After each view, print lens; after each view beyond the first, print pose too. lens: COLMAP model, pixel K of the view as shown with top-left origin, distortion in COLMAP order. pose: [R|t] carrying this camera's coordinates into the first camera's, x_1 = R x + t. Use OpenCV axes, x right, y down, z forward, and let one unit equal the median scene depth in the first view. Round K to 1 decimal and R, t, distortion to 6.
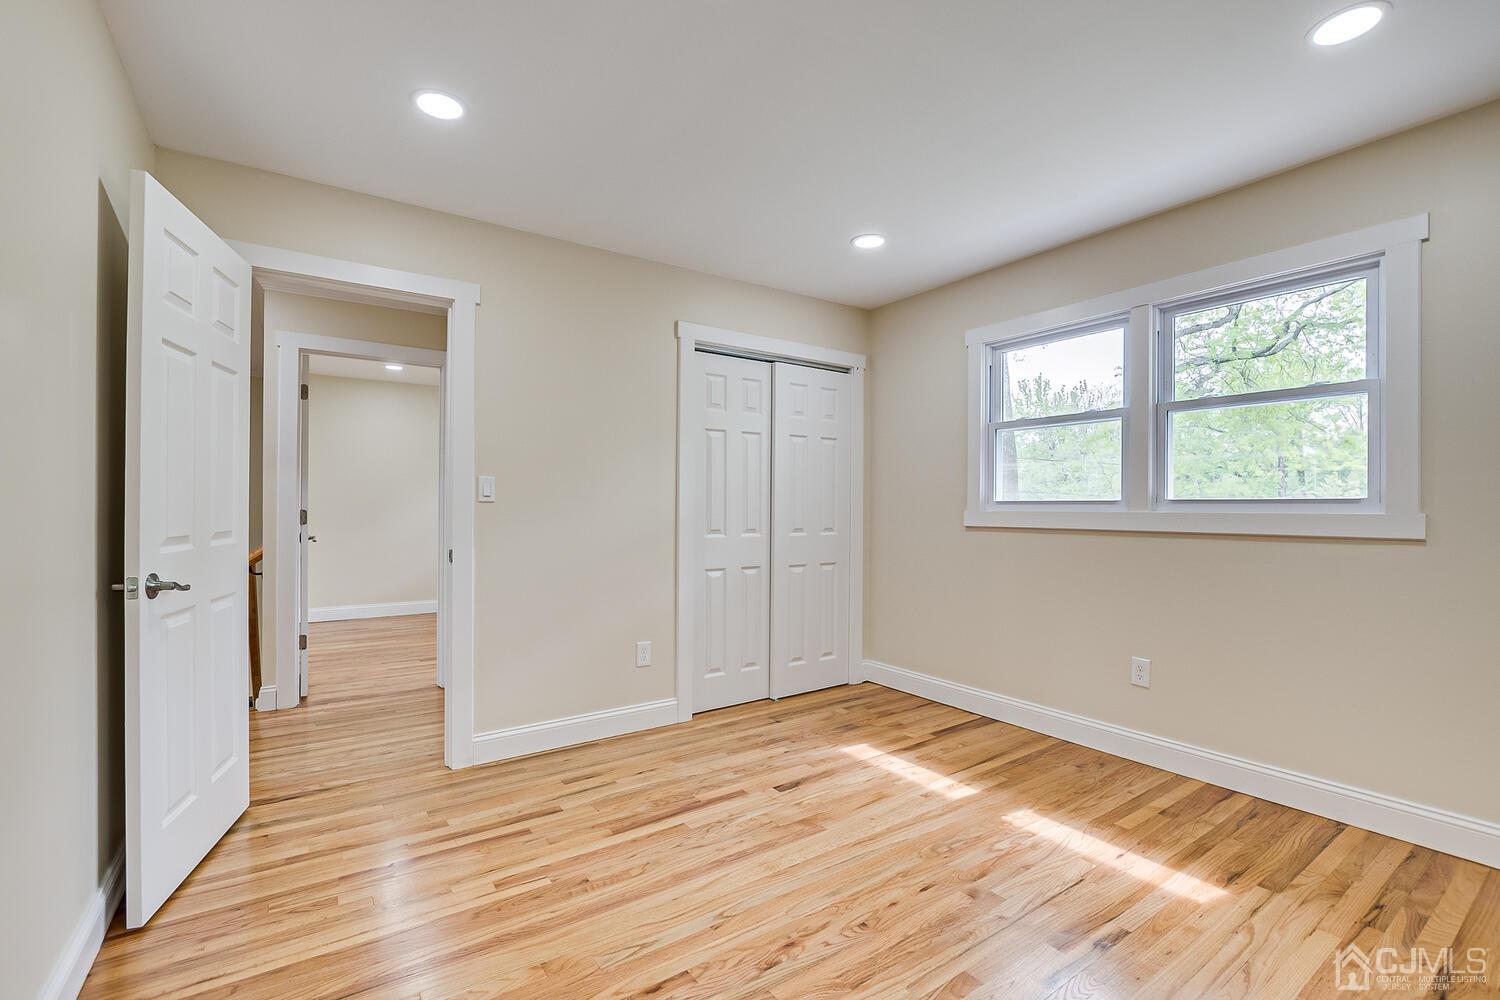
lens RADIAL K [[683.9, 0, 741.2], [0, 683.9, 510.3], [0, 0, 1]] dist [-0.021778, 0.002013]
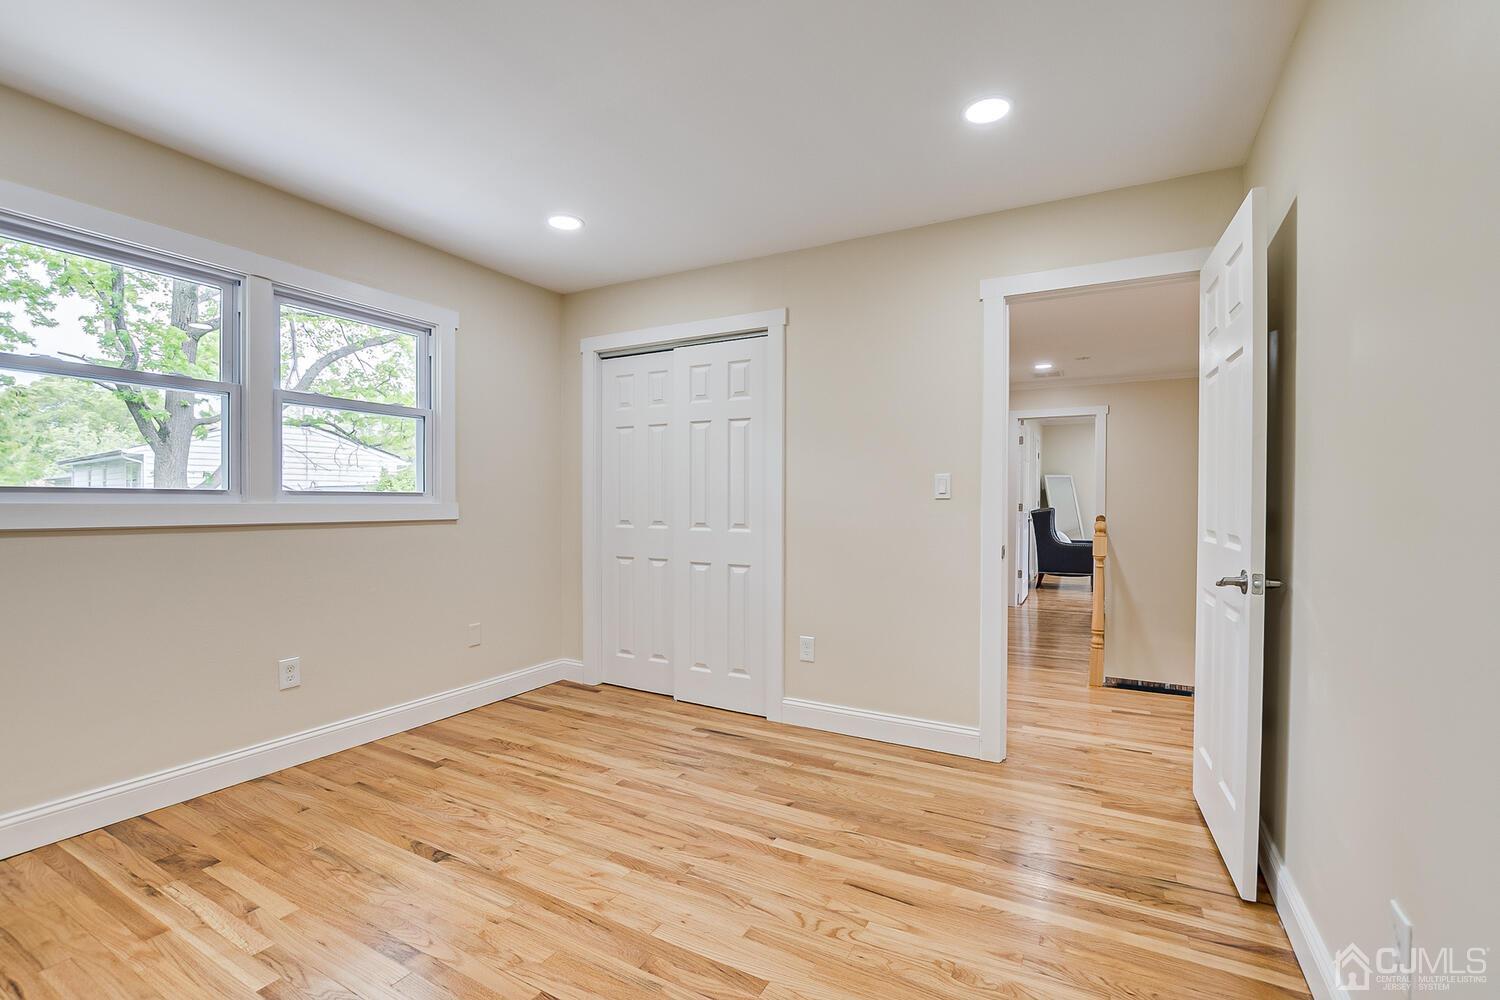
lens RADIAL K [[683.9, 0, 738.4], [0, 683.9, 494.6], [0, 0, 1]] dist [-0.021778, 0.002013]
pose [[-0.462936, 0.001062, 0.886391, -0.529396], [-0.004067, 0.999986, -0.003321, -0.009516], [-0.886382, -0.005142, -0.462925, 0.864606]]
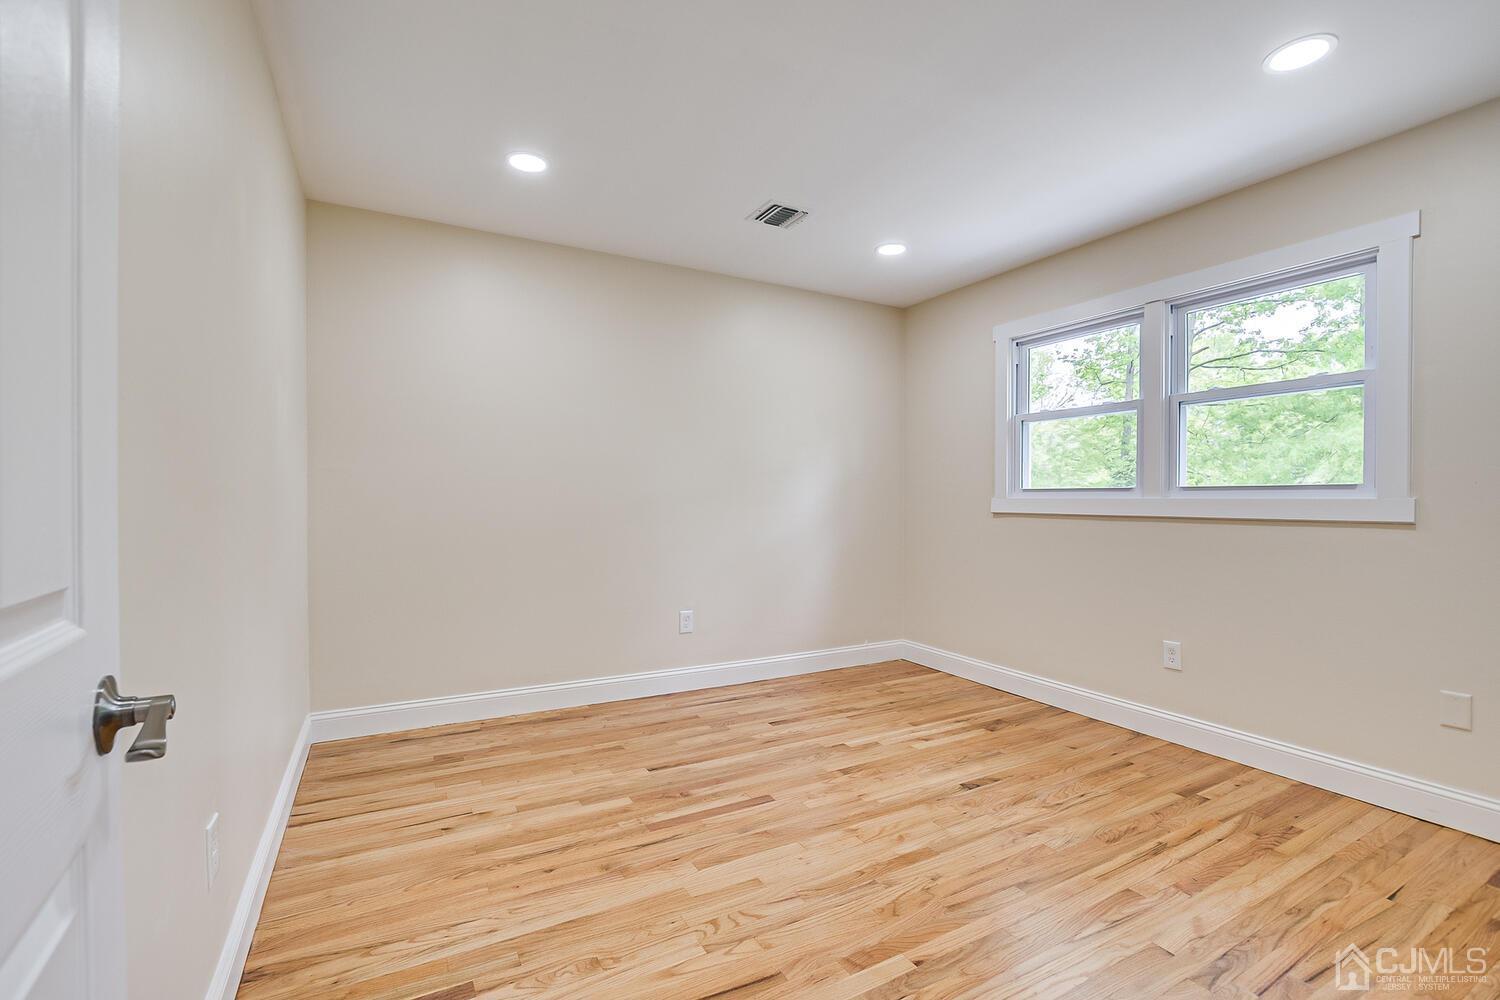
lens RADIAL K [[683.9, 0, 754.2], [0, 683.9, 503.3], [0, 0, 1]] dist [-0.021778, 0.002013]
pose [[0.996015, -0.002618, -0.089147, 0.066699], [0.003182, 0.999976, 0.006189, 0.001164], [0.089129, -0.006448, 0.995999, -0.103364]]
